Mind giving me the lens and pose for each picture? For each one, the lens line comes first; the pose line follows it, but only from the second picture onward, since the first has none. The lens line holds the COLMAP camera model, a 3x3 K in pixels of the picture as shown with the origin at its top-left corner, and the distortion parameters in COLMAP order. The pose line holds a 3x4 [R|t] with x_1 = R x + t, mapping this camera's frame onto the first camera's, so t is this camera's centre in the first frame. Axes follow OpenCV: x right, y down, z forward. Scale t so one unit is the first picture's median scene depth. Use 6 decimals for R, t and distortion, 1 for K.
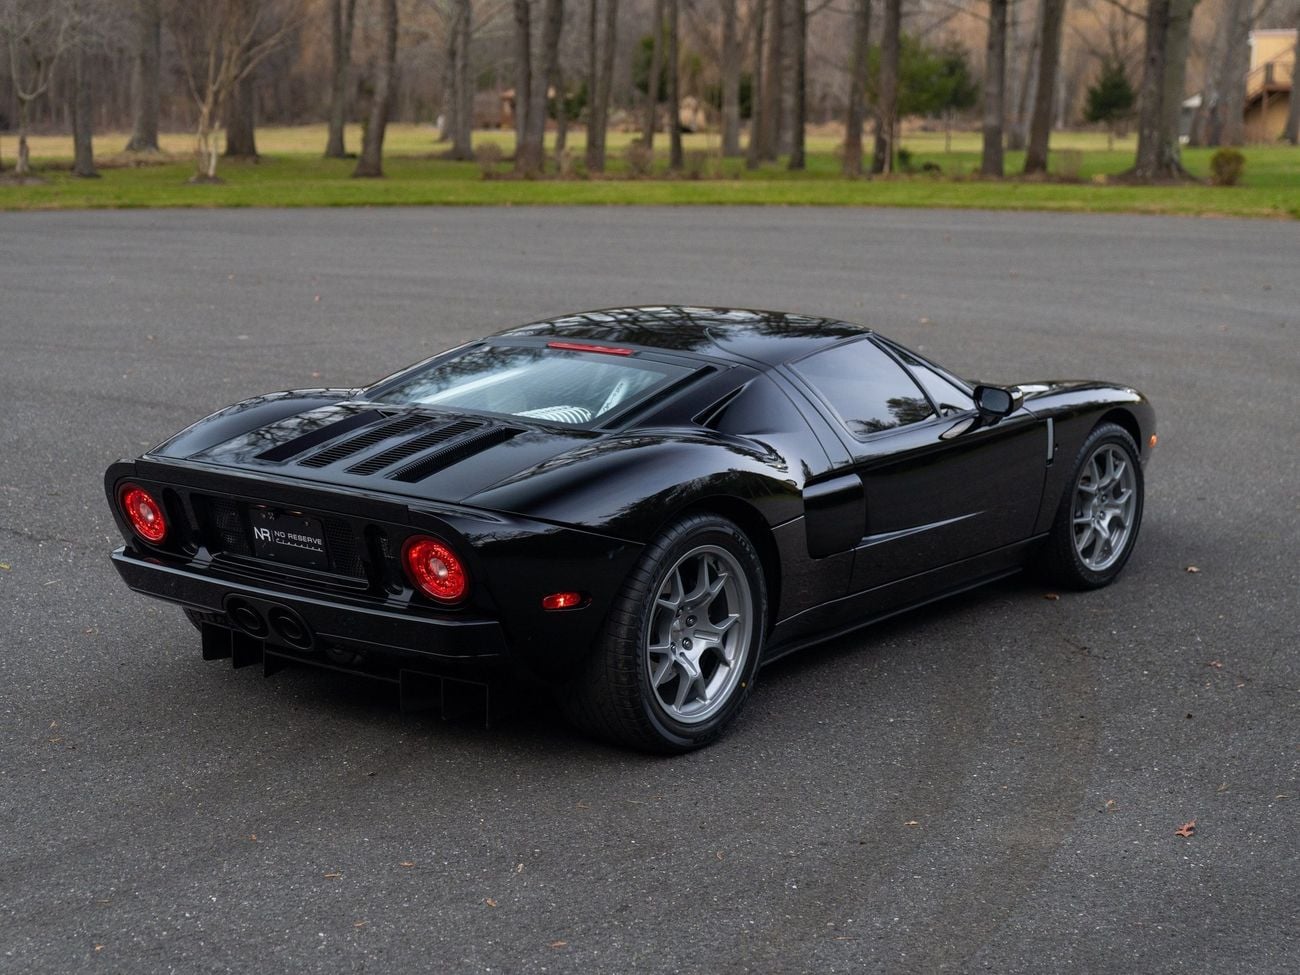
lens RADIAL K [[2167.0, 0, 648.7], [0, 2167.0, 479.5], [0, 0, 1]] dist [0.039152, 0.000000]
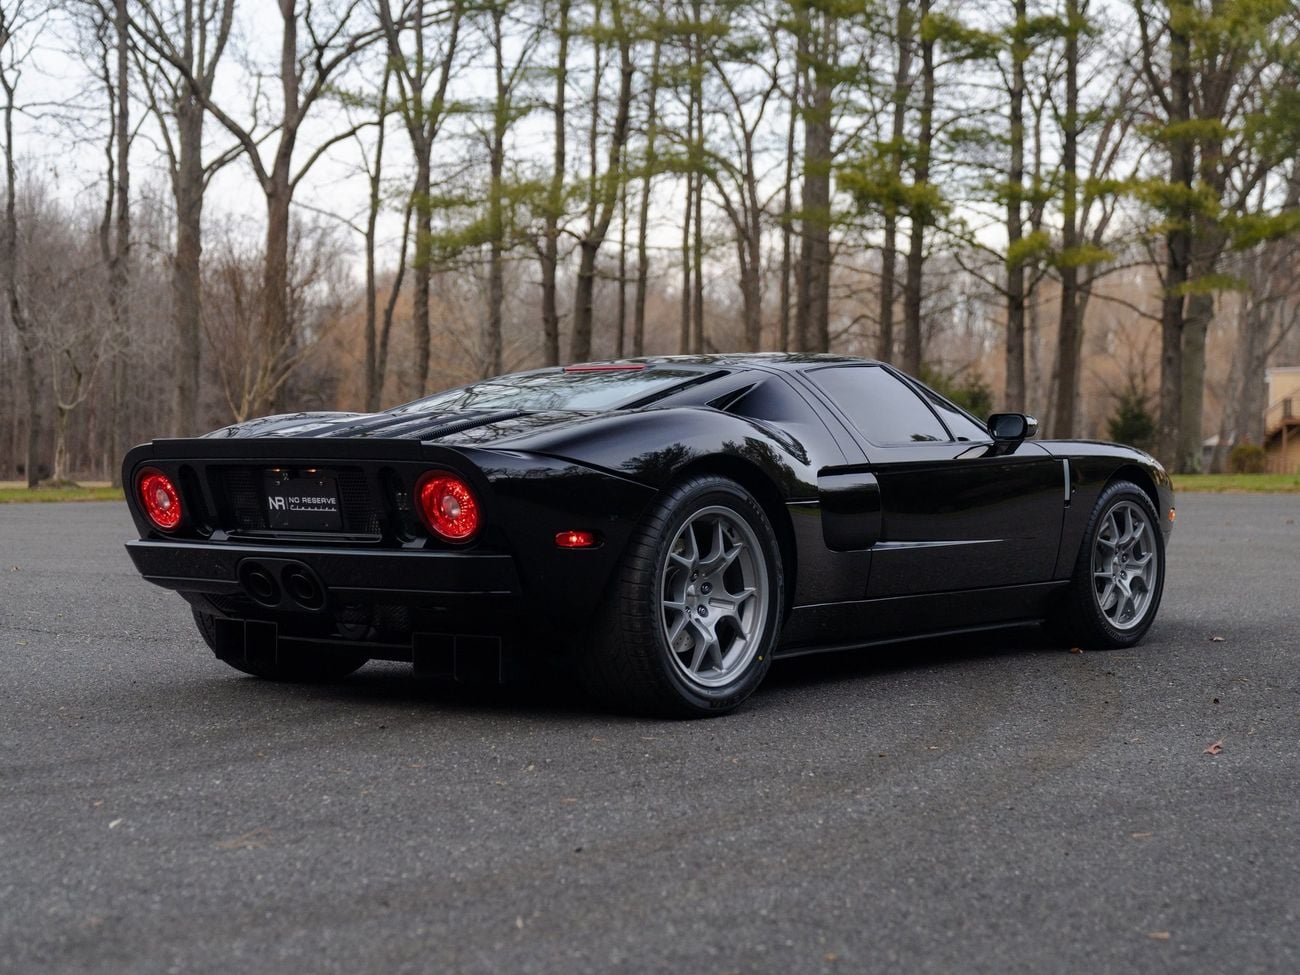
lens RADIAL K [[2167.0, 0, 652.3], [0, 2167.0, 488.9], [0, 0, 1]] dist [0.039152, 0.000000]
pose [[0.999888, -0.009283, -0.011768, 0.006739], [0.007255, 0.986763, -0.162006, 0.176961], [0.013116, 0.161903, 0.986720, 0.013034]]
